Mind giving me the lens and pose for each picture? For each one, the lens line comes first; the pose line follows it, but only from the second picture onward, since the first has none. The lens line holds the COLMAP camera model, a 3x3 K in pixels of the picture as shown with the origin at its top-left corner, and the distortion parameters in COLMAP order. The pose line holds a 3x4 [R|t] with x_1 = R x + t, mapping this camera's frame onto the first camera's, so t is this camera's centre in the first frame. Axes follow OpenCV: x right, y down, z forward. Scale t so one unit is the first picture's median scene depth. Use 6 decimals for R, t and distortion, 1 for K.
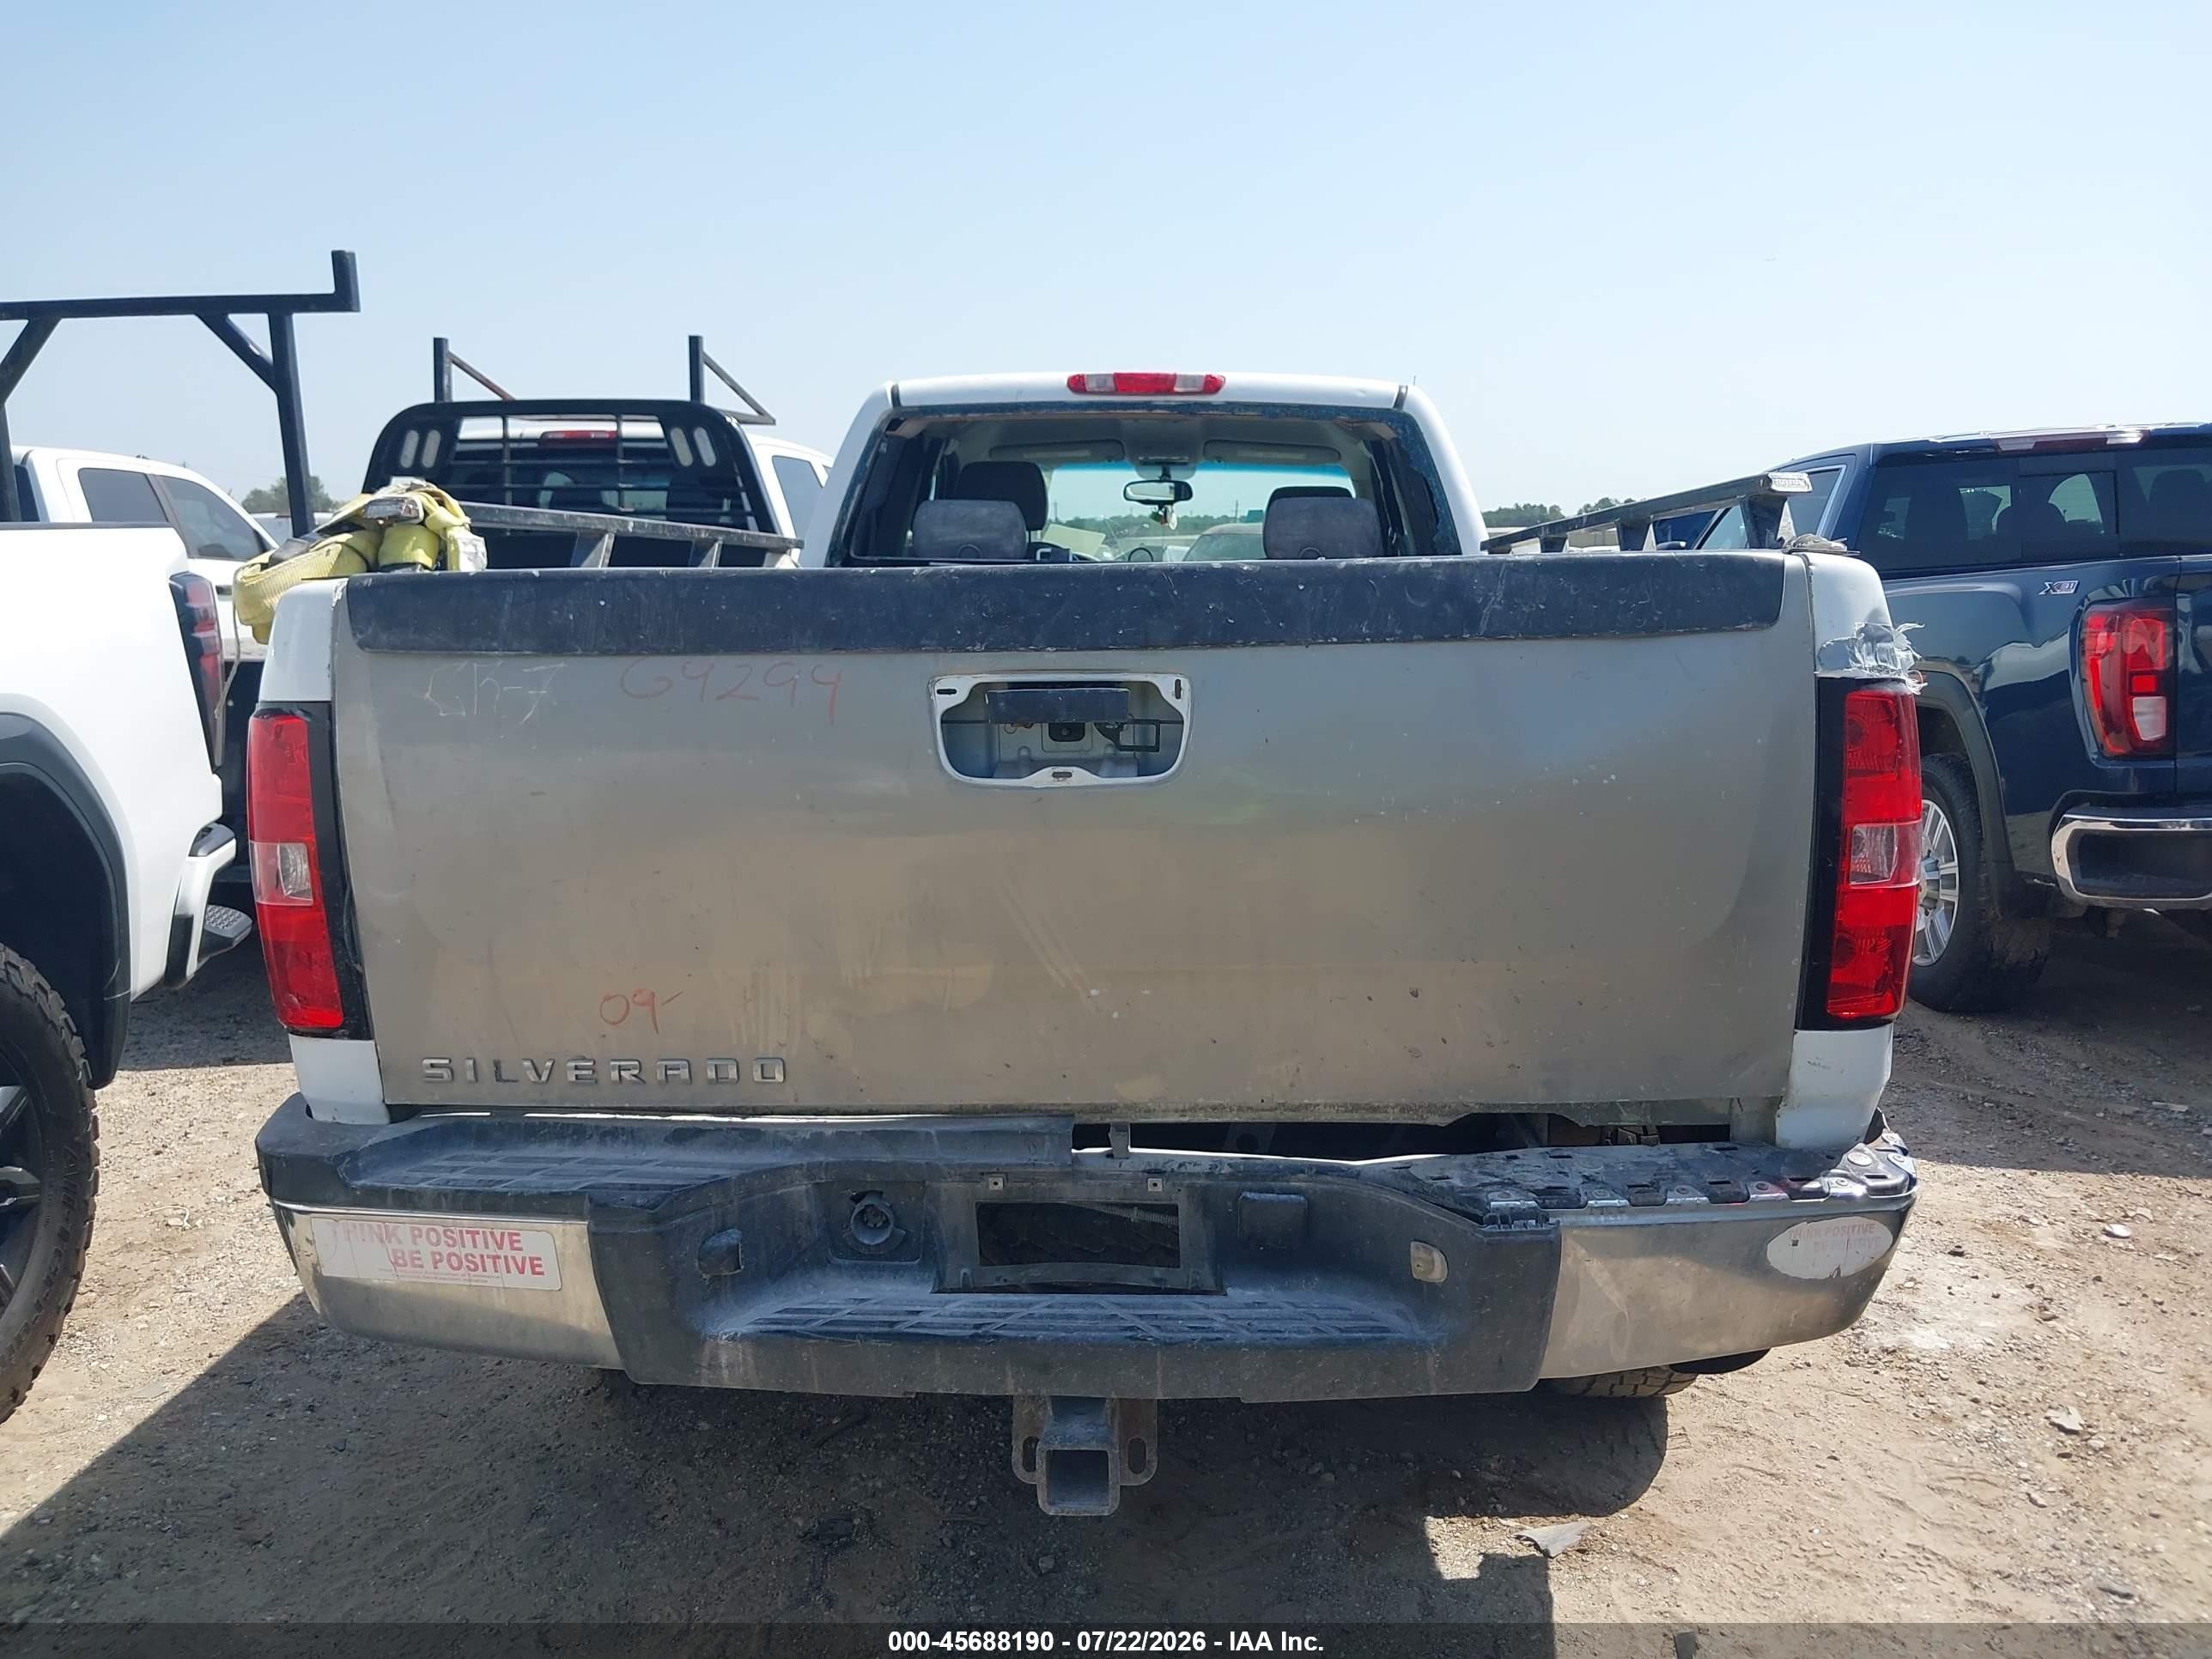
lens RADIAL K [[1634.0, 0, 1106.9], [0, 1634.0, 870.2], [0, 0, 1]] dist [0.069558, -0.095248]
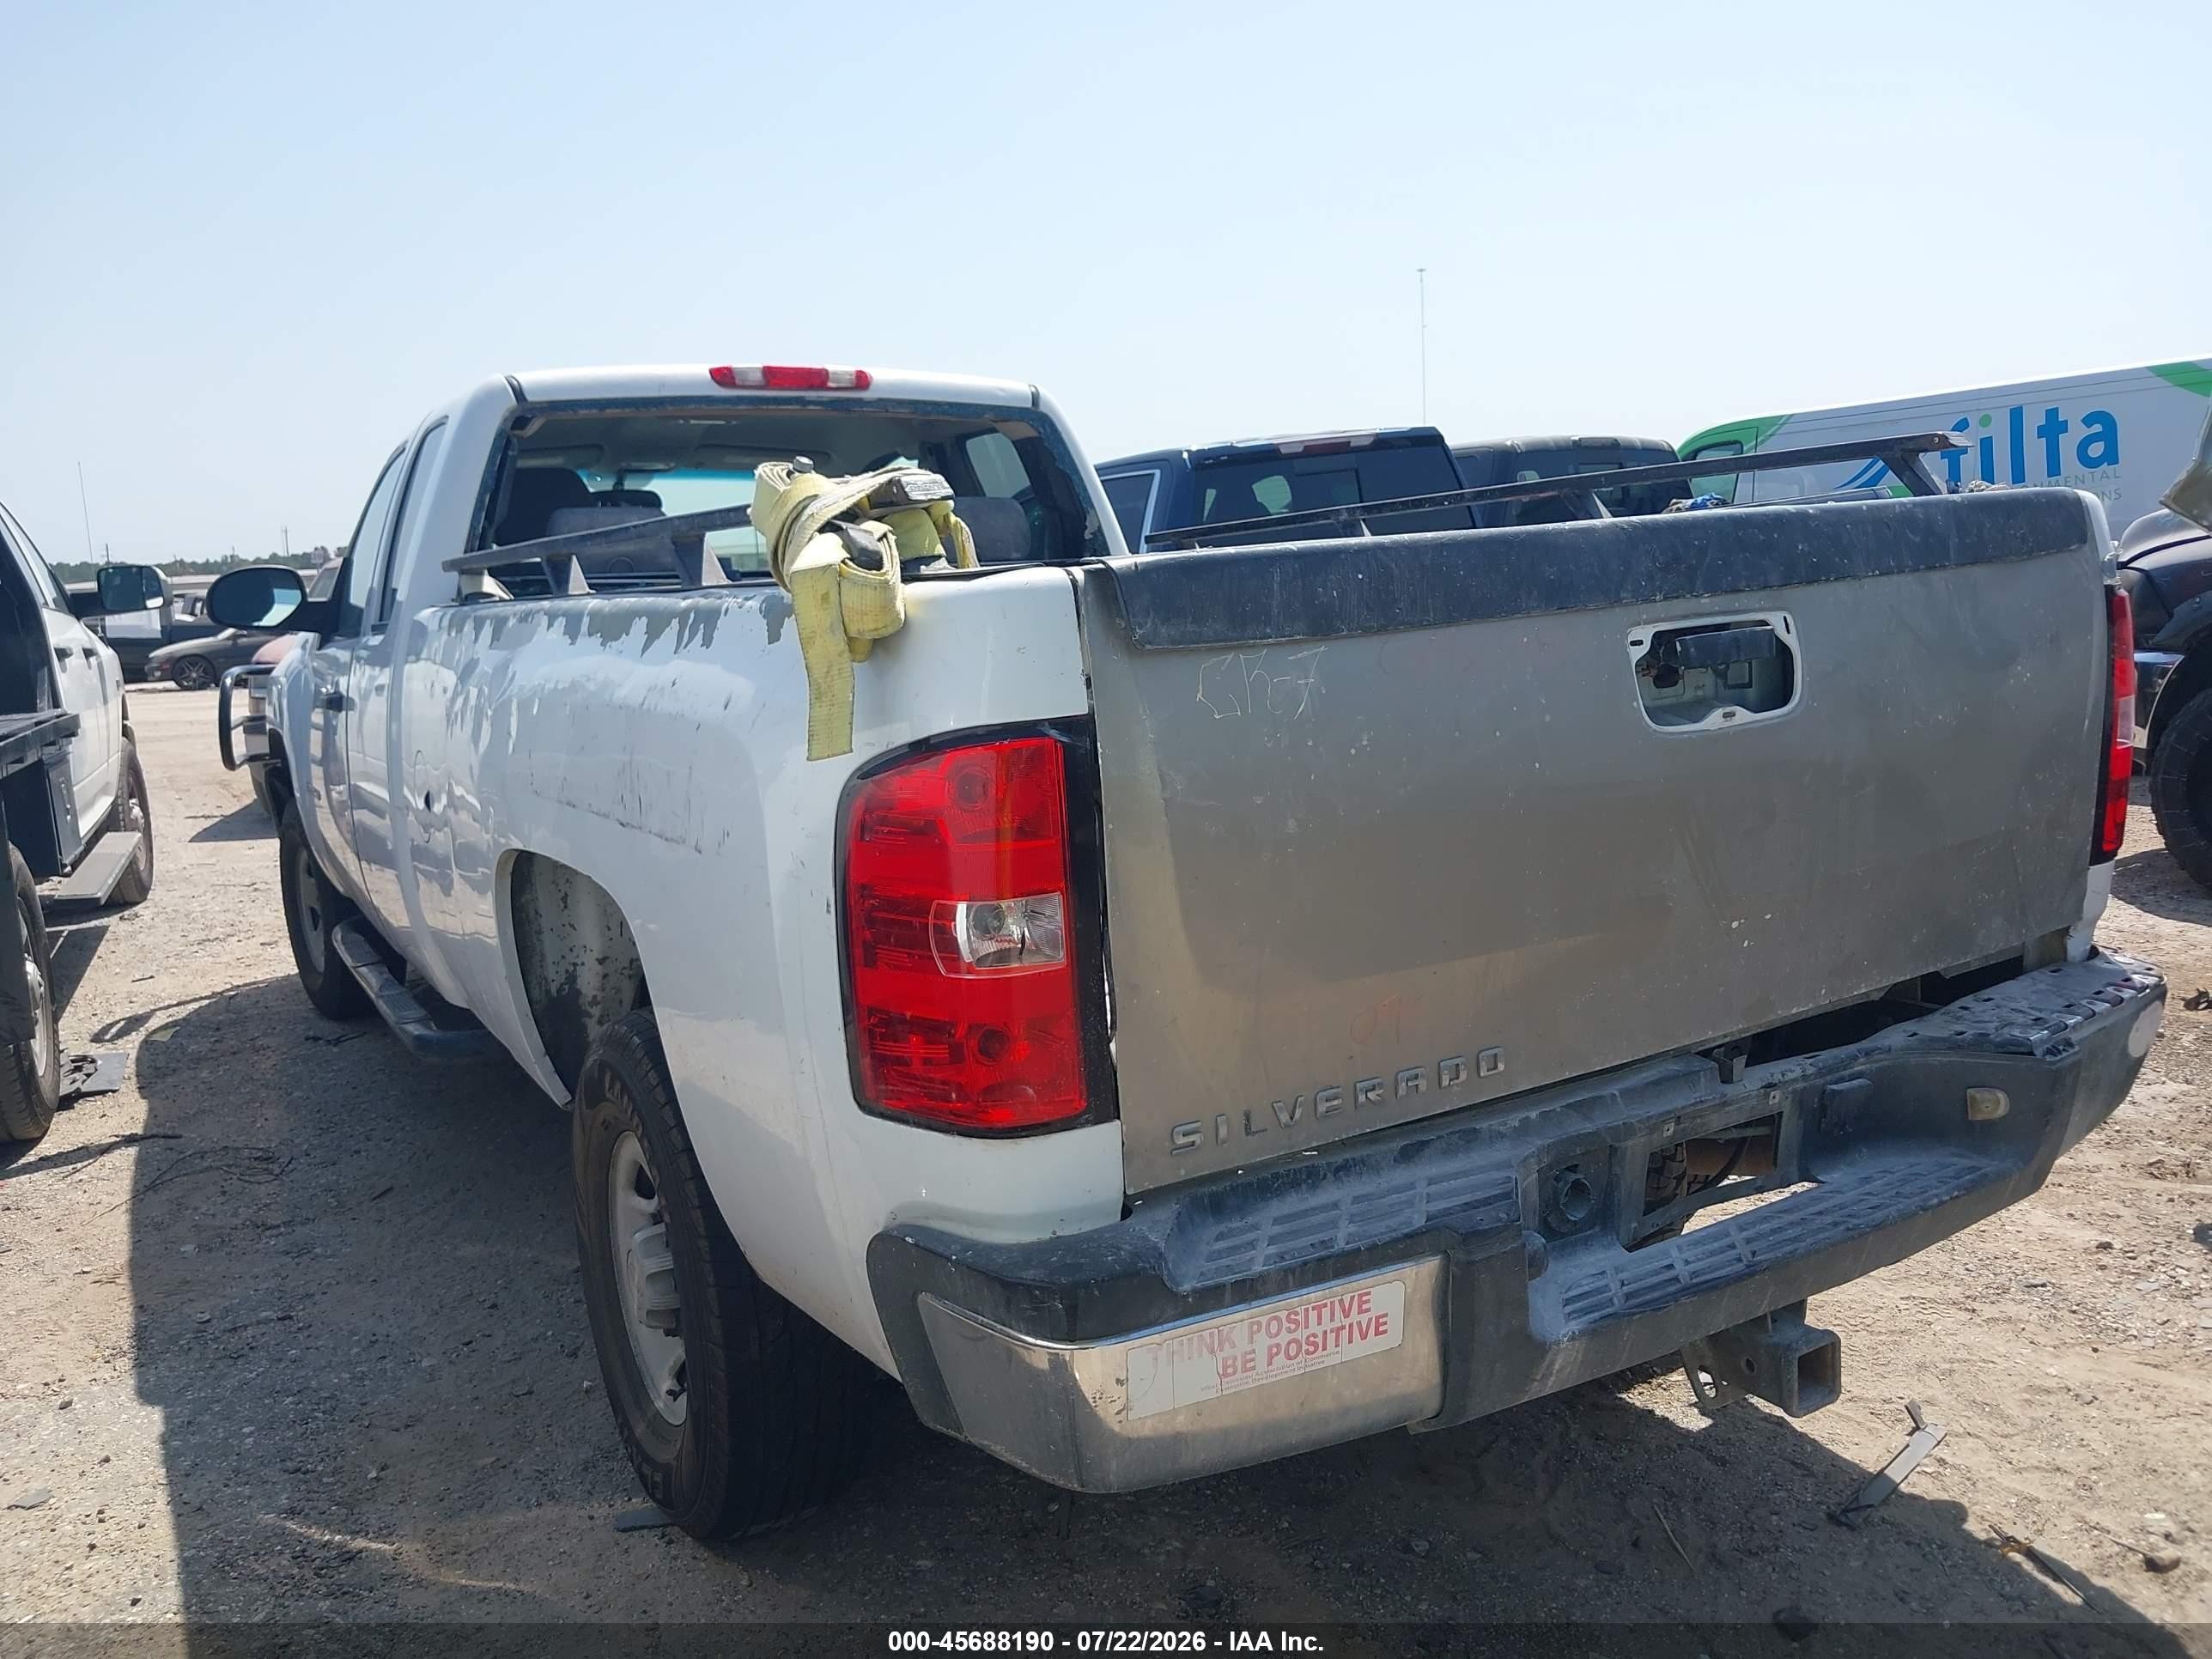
lens RADIAL K [[1678.6, 0, 1069.6], [0, 1678.6, 865.1], [0, 0, 1]] dist [0.090086, -0.133523]
pose [[0.840933, -0.138218, 0.523190, -0.902798], [0.150871, 0.988378, 0.018615, -0.044779], [-0.519683, 0.063281, 0.852013, 0.290470]]
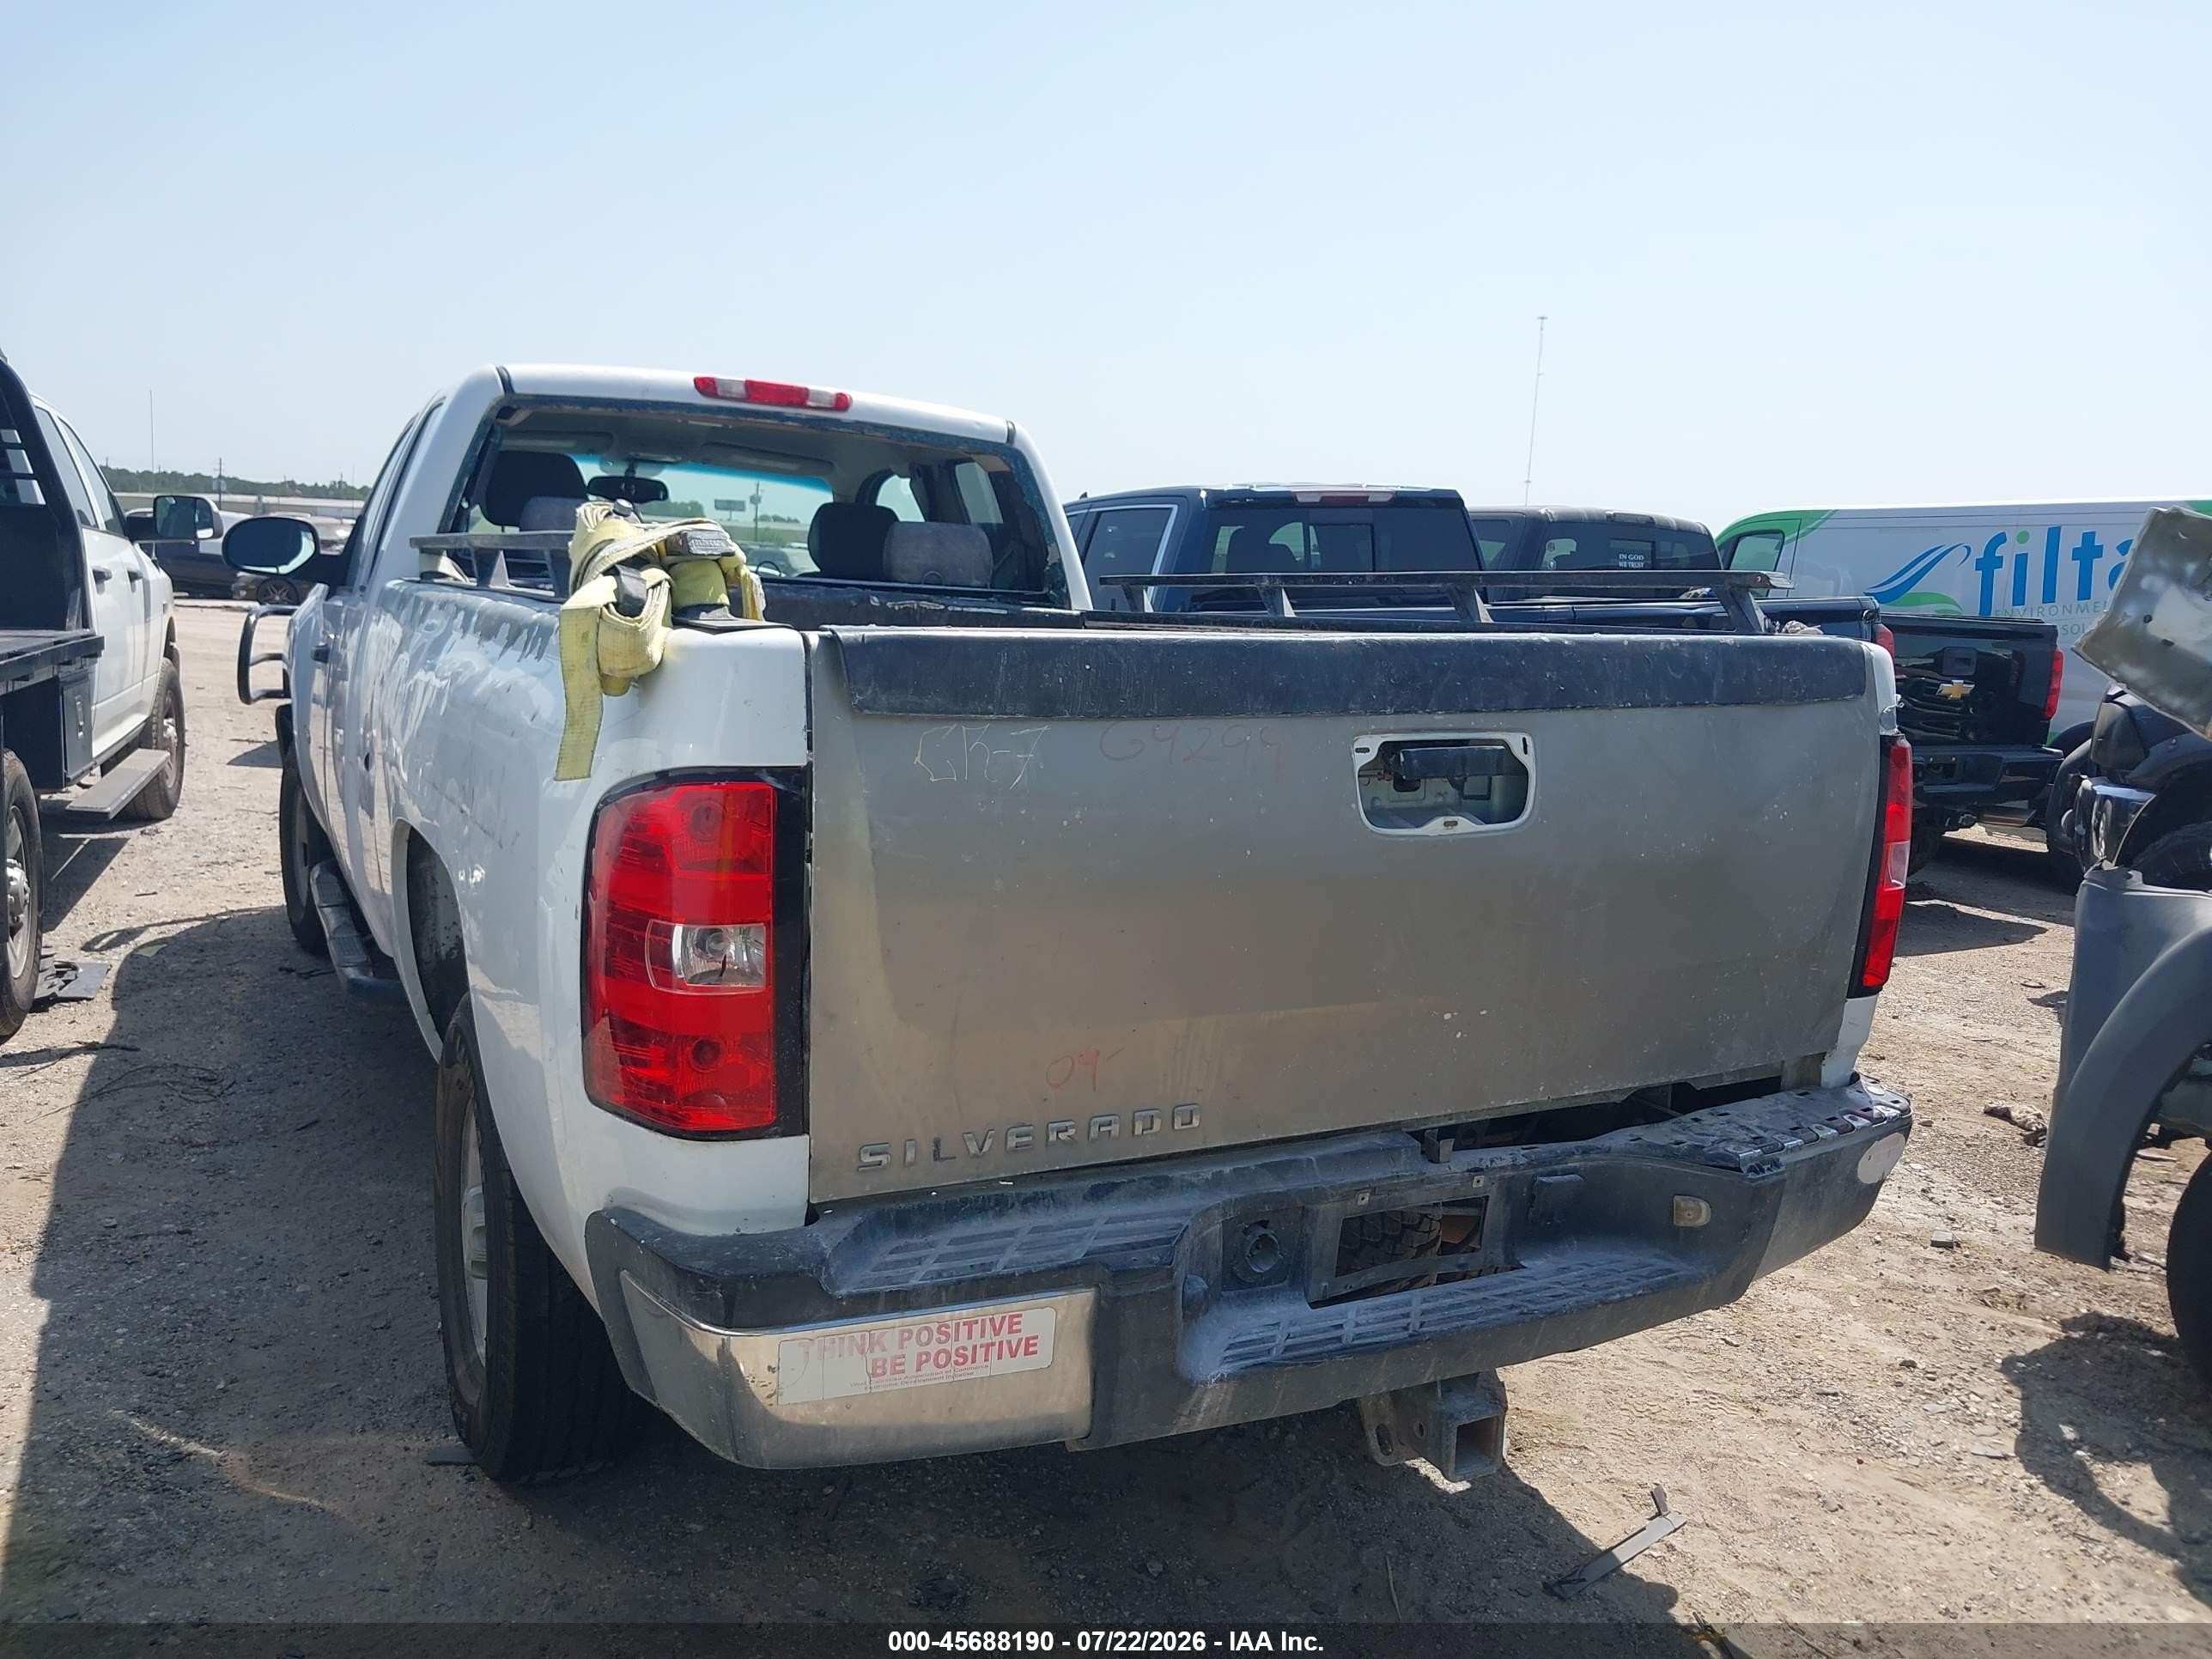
lens RADIAL K [[1678.6, 0, 1069.6], [0, 1678.6, 865.1], [0, 0, 1]] dist [0.090086, -0.133523]
pose [[0.866766, -0.043438, 0.496820, -0.786797], [0.043860, 0.998979, 0.010824, -0.051203], [-0.496783, 0.012408, 0.867786, 0.119620]]
